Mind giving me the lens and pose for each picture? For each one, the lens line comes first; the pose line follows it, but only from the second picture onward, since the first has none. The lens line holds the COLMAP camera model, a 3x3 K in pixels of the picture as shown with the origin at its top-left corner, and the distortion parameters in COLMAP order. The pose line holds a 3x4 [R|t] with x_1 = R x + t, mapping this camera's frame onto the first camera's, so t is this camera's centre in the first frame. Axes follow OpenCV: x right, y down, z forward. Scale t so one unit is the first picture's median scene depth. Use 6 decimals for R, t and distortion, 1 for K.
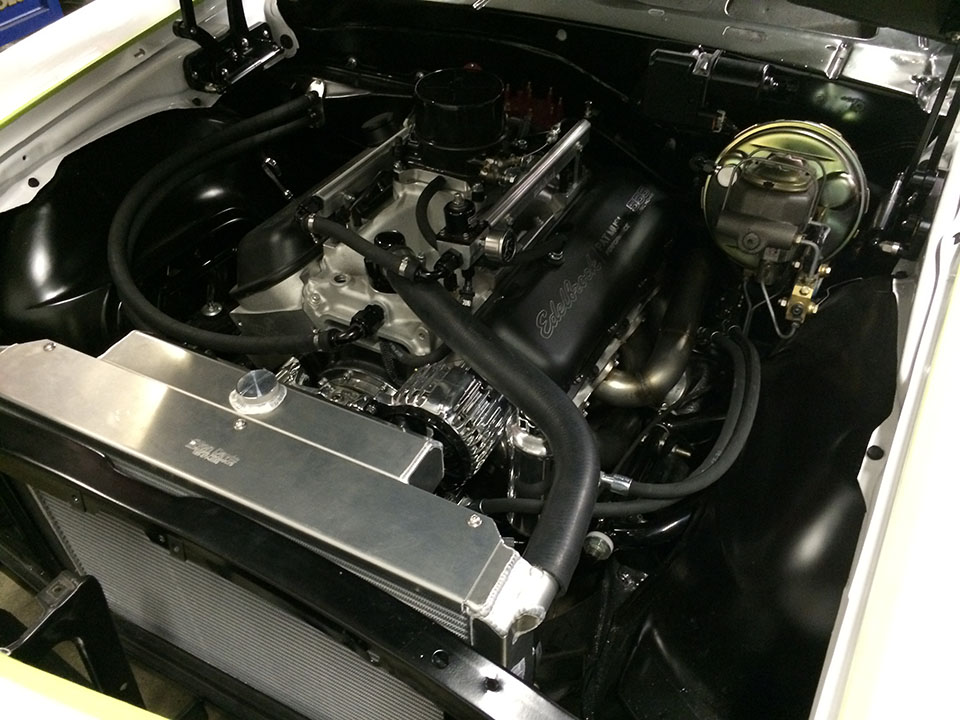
lens RADIAL K [[810.0, 0, 481.2], [0, 810.0, 357.1], [0, 0, 1]] dist [0.106032, -0.100020]
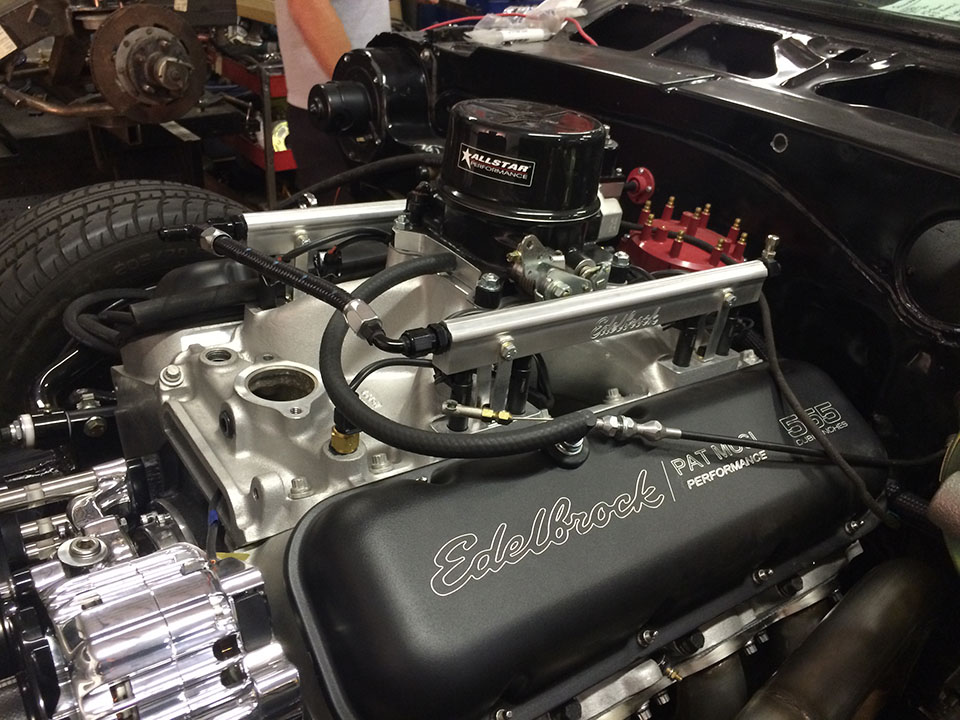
lens RADIAL K [[810.0, 0, 481.8], [0, 810.0, 359.6], [0, 0, 1]] dist [0.106032, -0.100020]
pose [[0.890475, 0.316495, -0.326934, 0.166614], [-0.384580, 0.907496, -0.168967, -0.059618], [0.243214, 0.276193, 0.929819, 0.454142]]
